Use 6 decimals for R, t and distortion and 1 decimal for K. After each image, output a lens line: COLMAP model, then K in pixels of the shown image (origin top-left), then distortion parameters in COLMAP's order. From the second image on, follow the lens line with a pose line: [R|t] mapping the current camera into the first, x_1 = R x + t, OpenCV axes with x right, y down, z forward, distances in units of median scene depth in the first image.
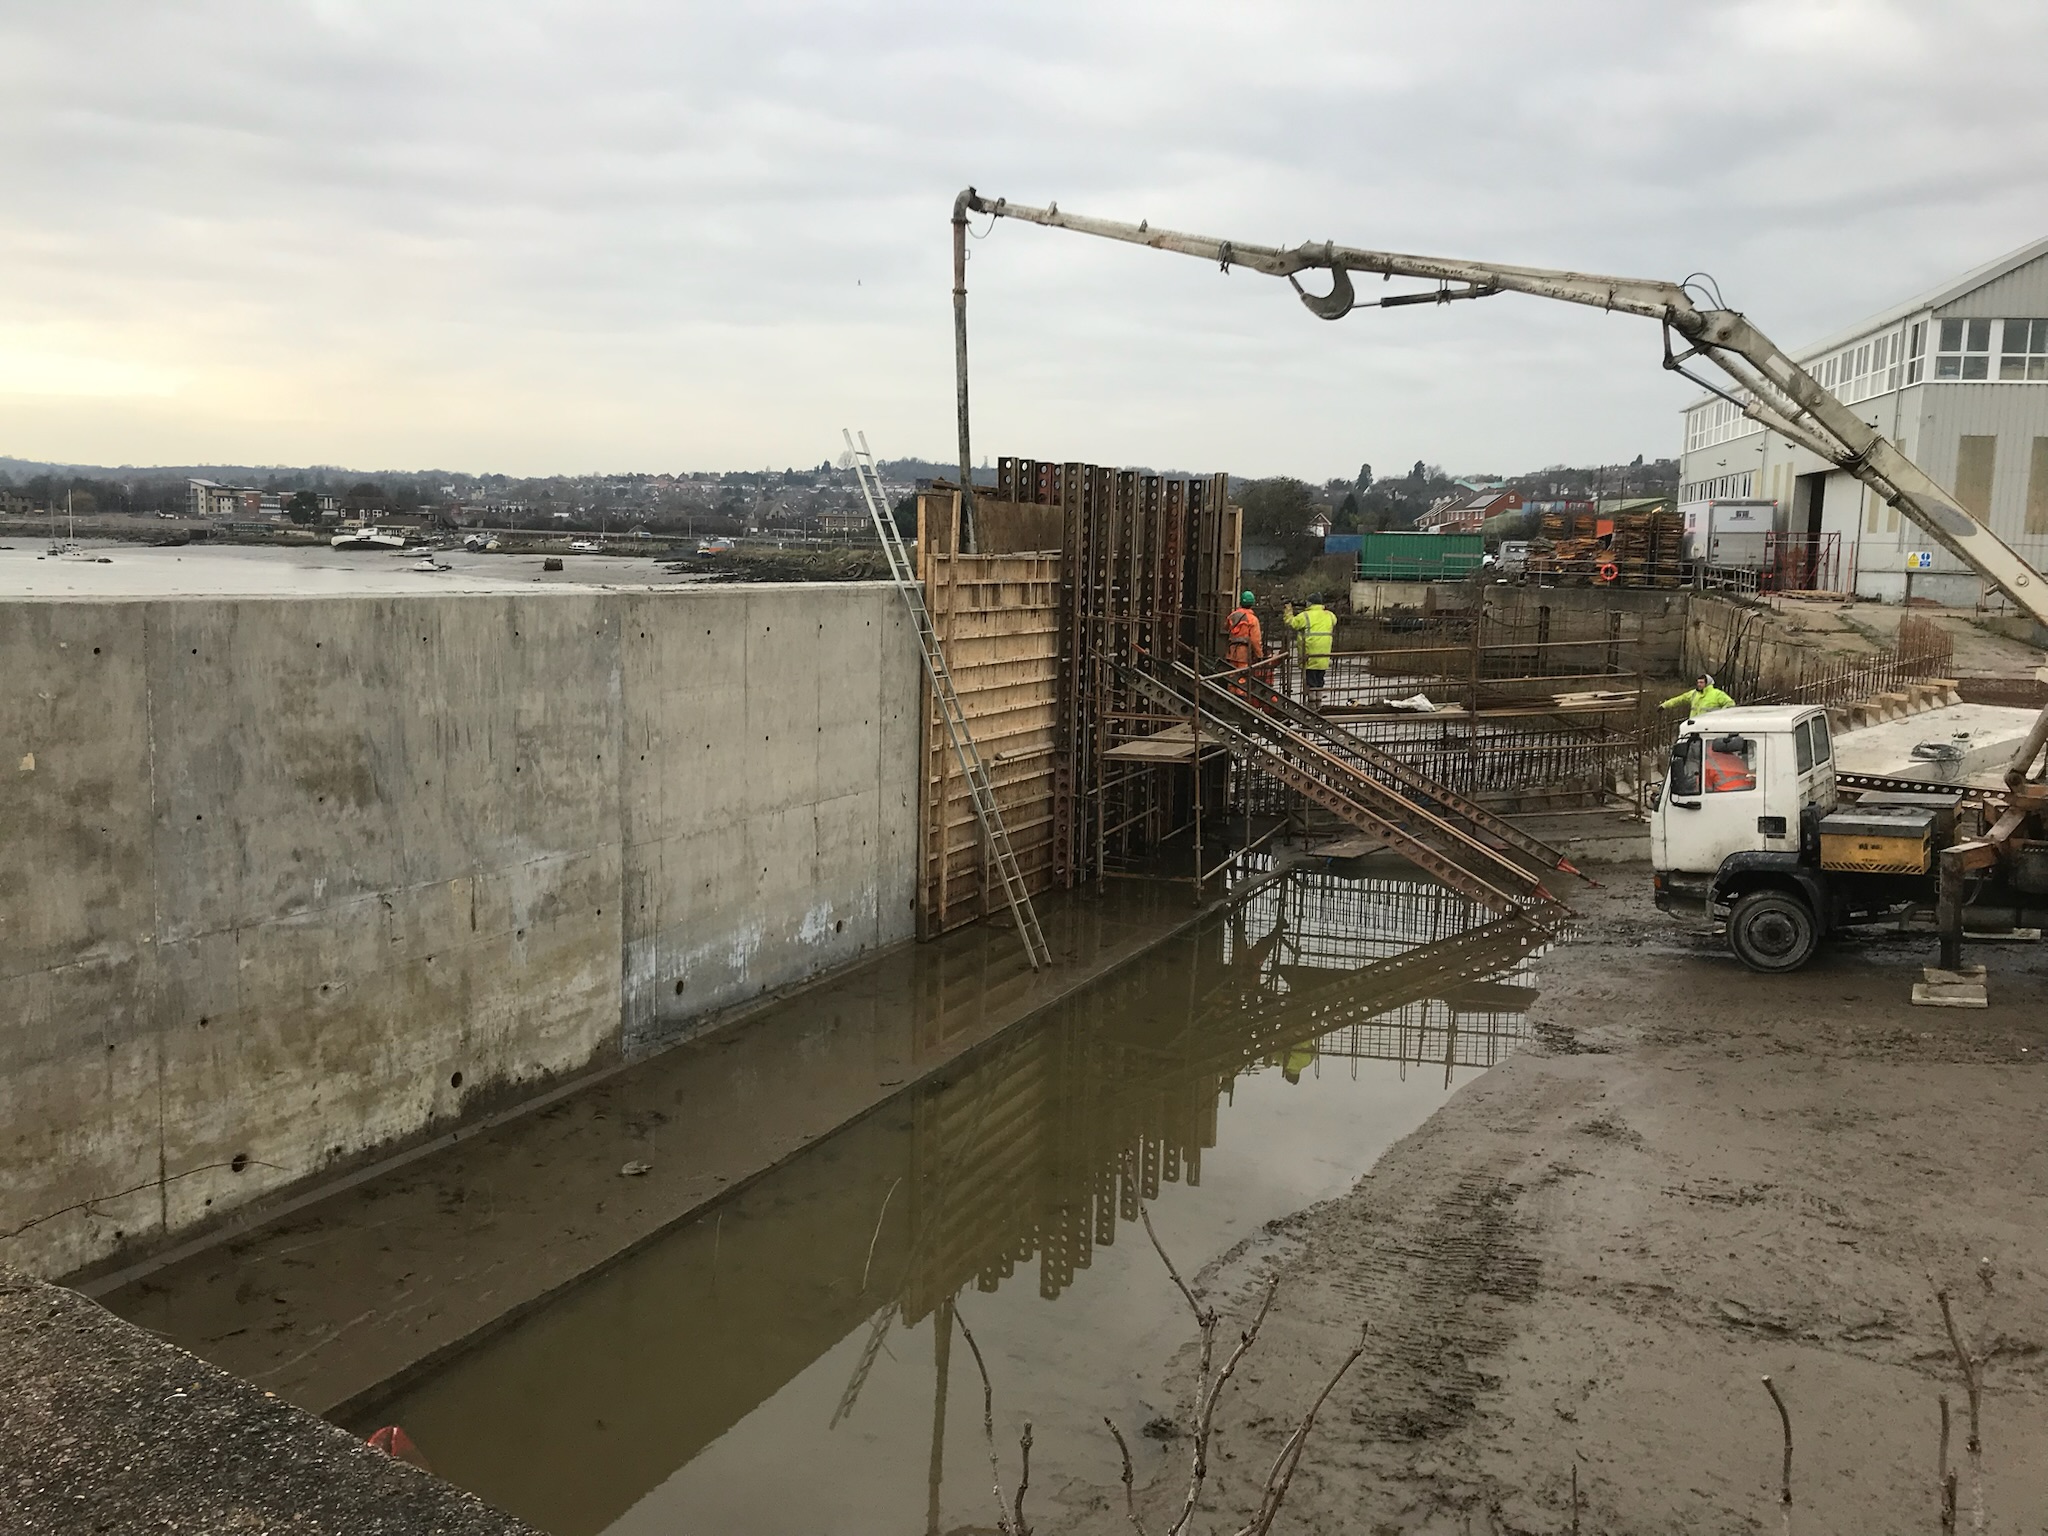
lens RADIAL K [[1651.7, 0, 1022.6], [0, 1651.7, 767.3], [0, 0, 1]] dist [0.043336, -0.018668]
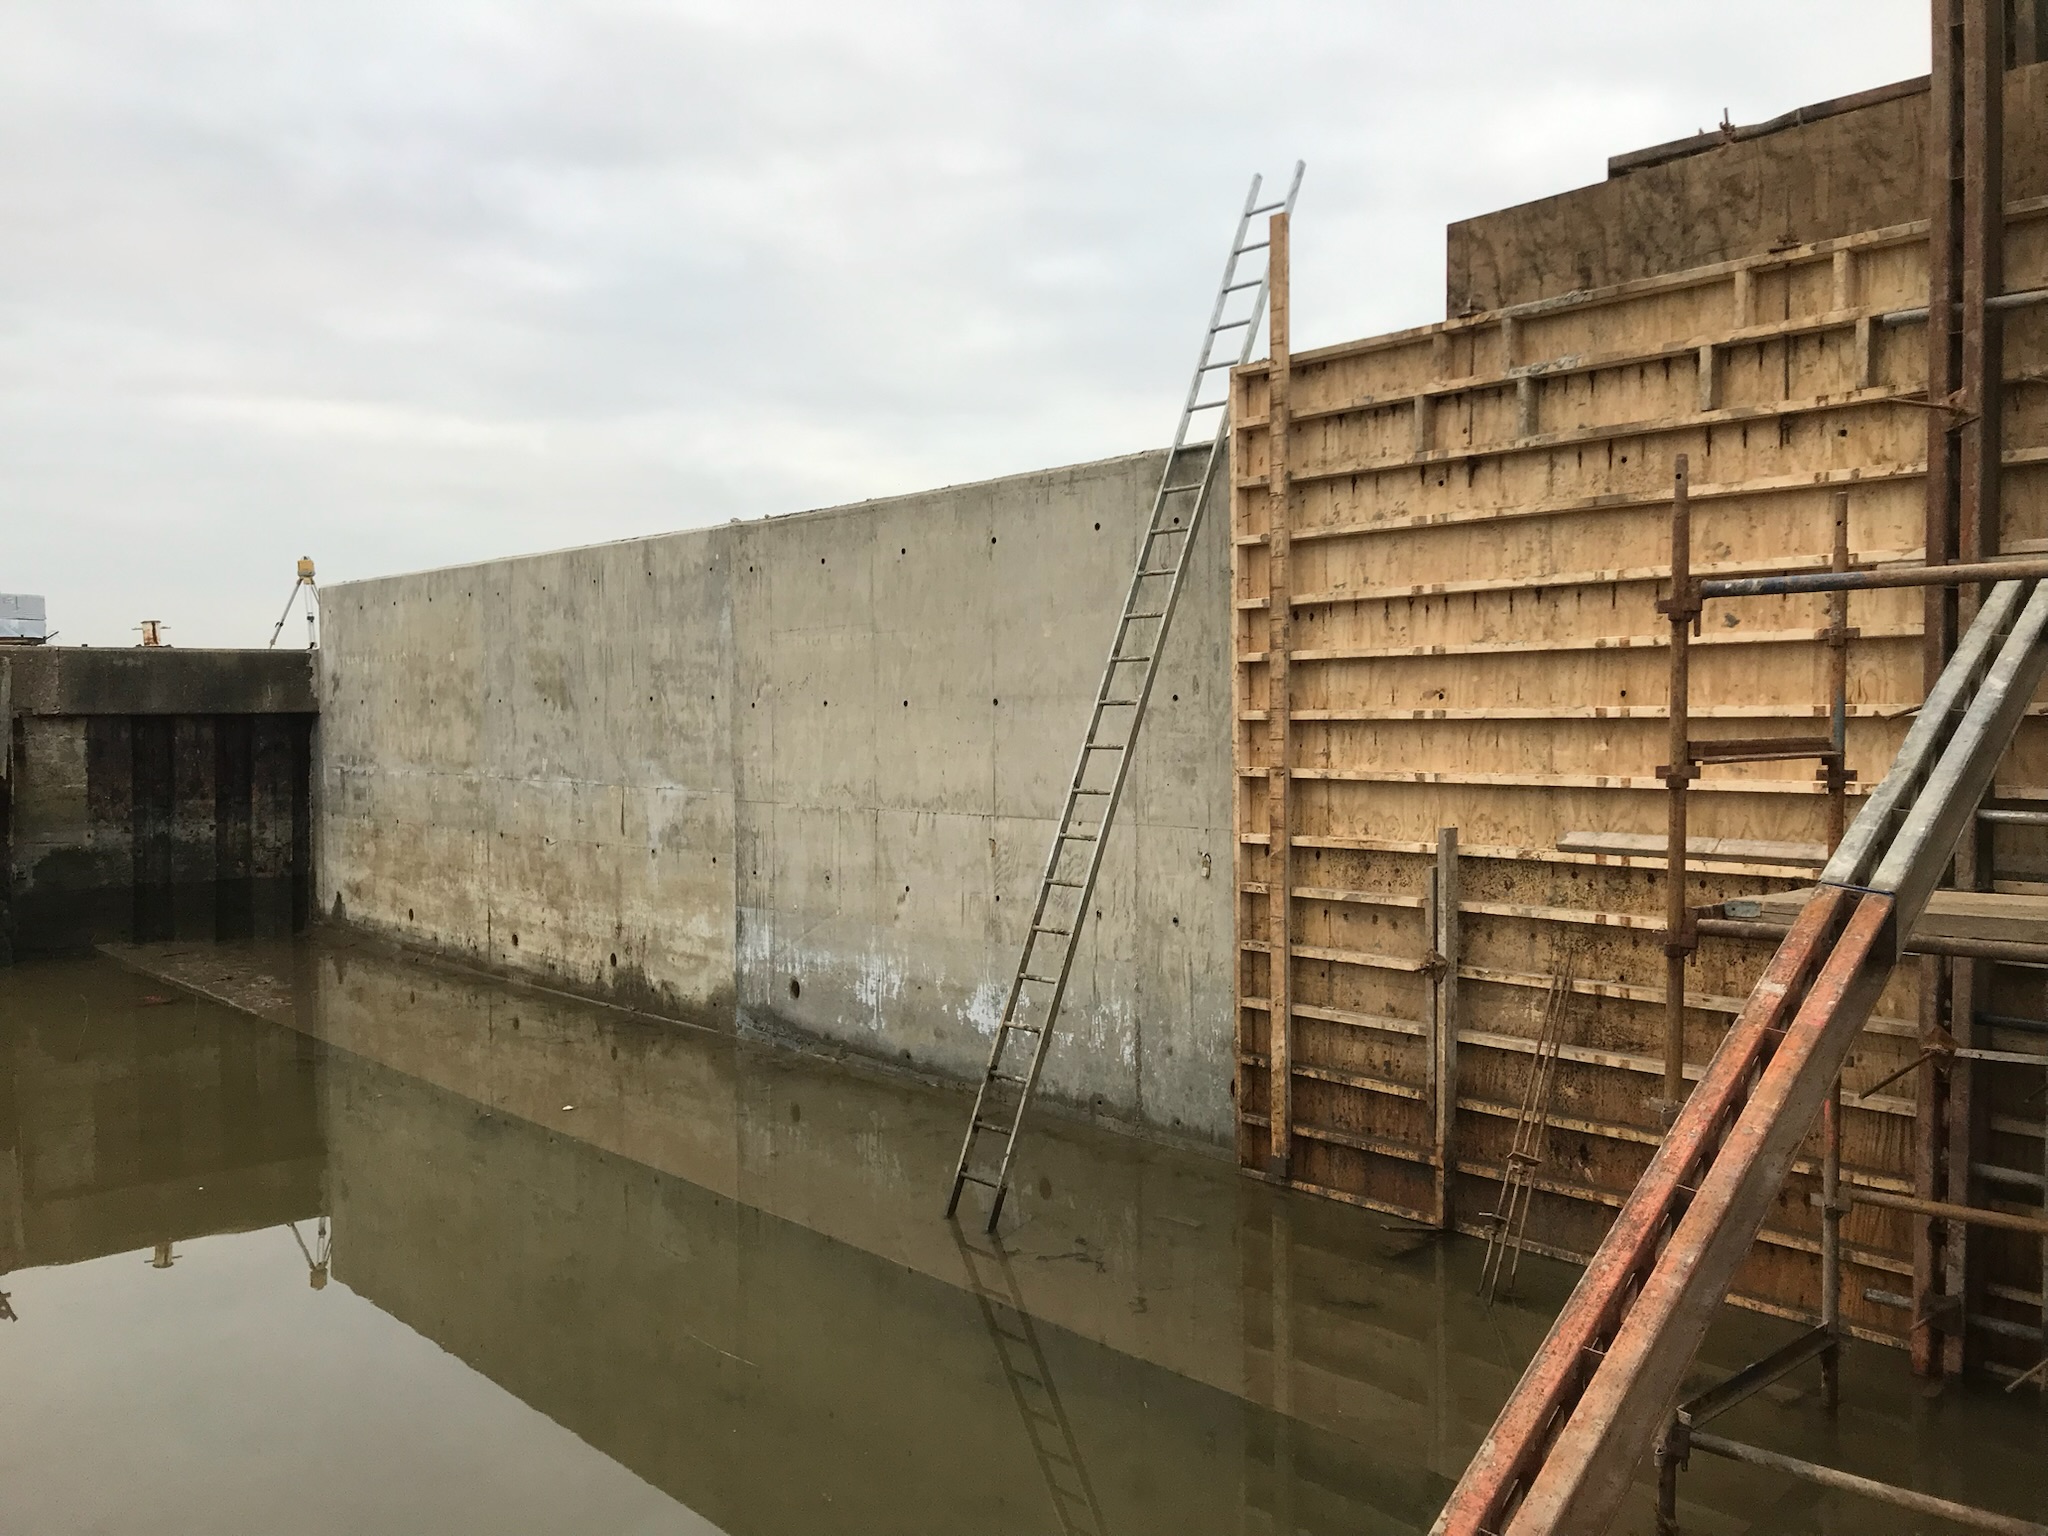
lens RADIAL K [[1651.7, 0, 1020.2], [0, 1651.7, 760.6], [0, 0, 1]] dist [0.043336, -0.018668]
pose [[-0.378270, 0.009580, -0.925646, 0.582113], [-0.119437, 0.991083, 0.059066, -0.049148], [0.917958, 0.132900, -0.373753, 1.559903]]
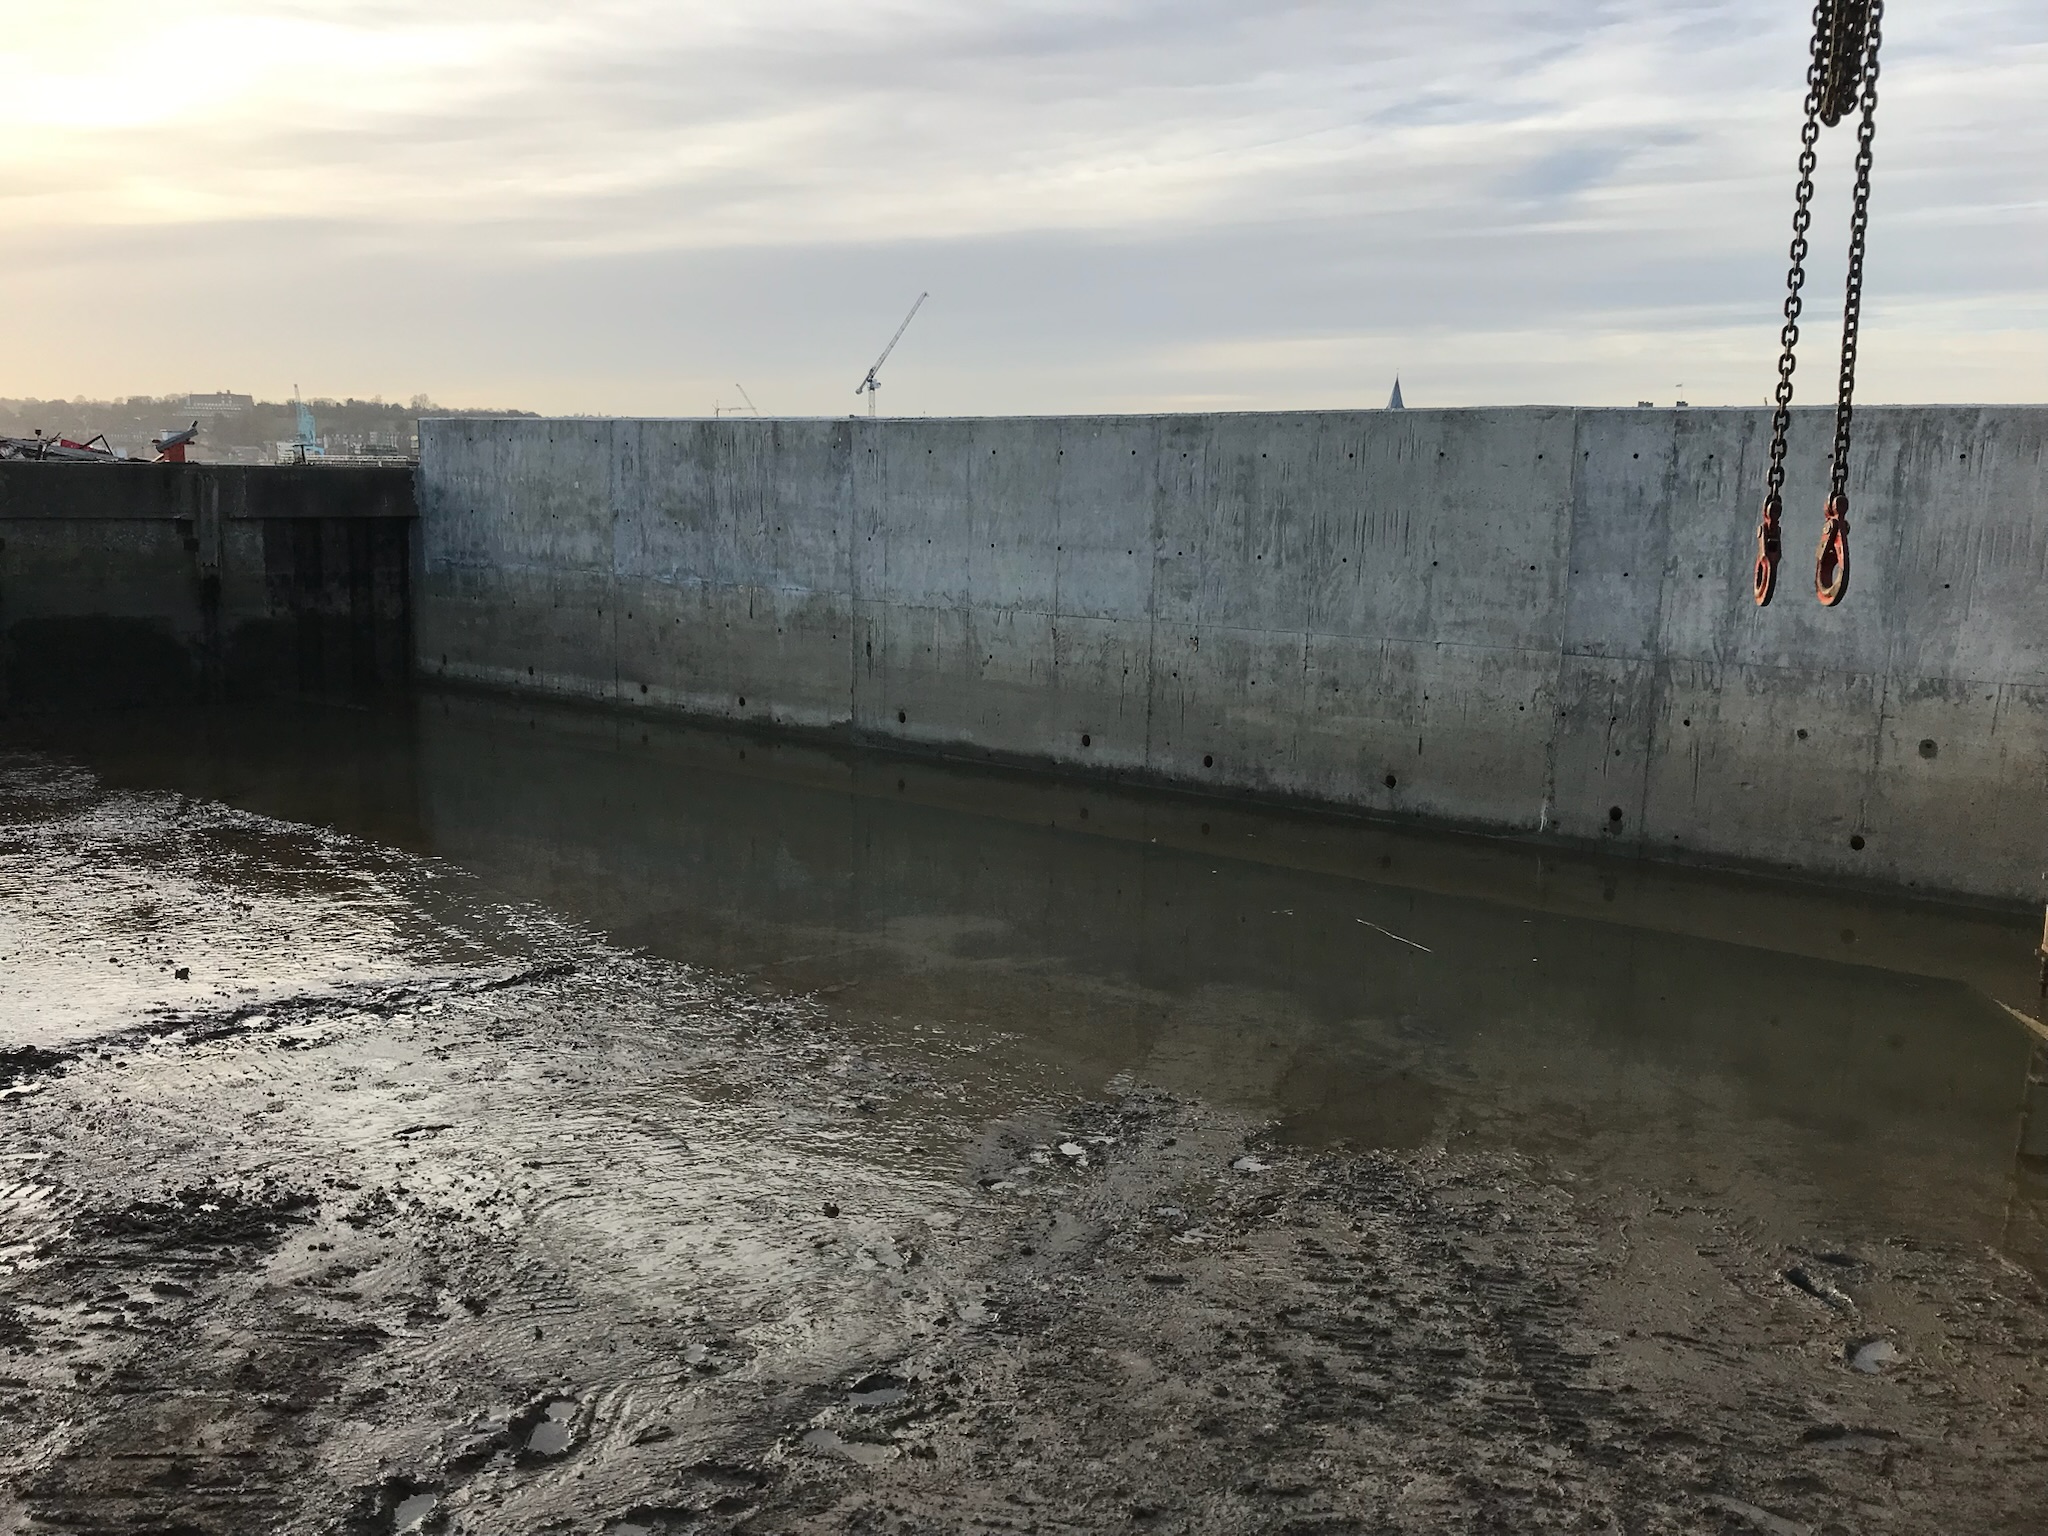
lens RADIAL K [[1651.7, 0, 1023.2], [0, 1651.7, 773.1], [0, 0, 1]] dist [0.043336, -0.018668]
pose [[-0.191441, 0.150006, -0.969973, 1.215453], [-0.148863, 0.972382, 0.179759, -0.089687], [0.970150, 0.178807, -0.163823, 1.476441]]
